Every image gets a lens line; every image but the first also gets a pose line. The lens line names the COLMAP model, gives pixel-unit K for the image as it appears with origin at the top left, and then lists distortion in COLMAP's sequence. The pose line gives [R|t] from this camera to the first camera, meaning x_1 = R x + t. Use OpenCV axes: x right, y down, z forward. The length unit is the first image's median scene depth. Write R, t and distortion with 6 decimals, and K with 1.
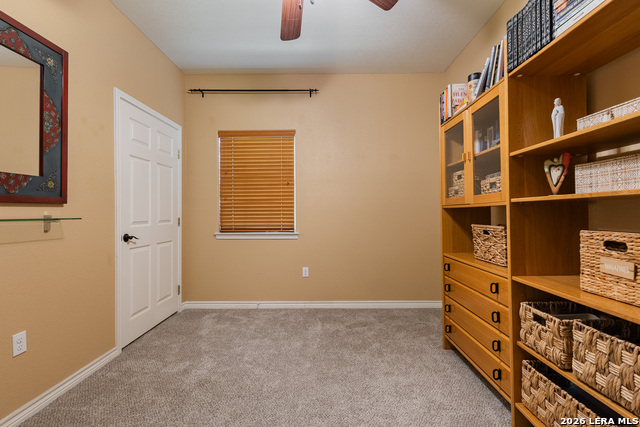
lens RADIAL K [[293.2, 0, 320.0], [0, 293.2, 213.5], [0, 0, 1]] dist [0.015435, -0.005184]
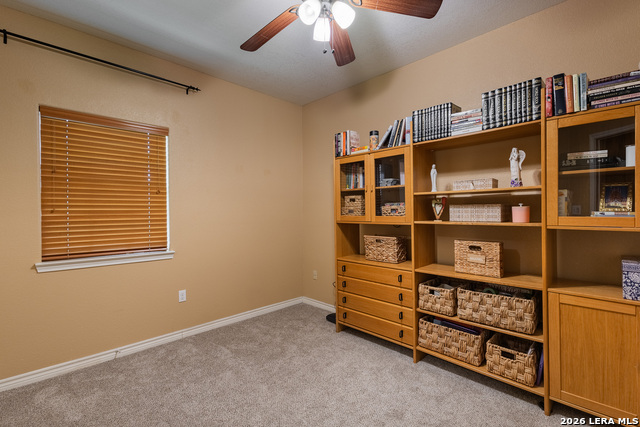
lens RADIAL K [[293.2, 0, 320.0], [0, 293.2, 213.5], [0, 0, 1]] dist [0.015435, -0.005184]
pose [[0.701969, -0.002836, 0.712202, -0.673155], [0.002074, 0.999996, 0.001937, -0.076154], [-0.712205, 0.000117, 0.701972, 0.188404]]
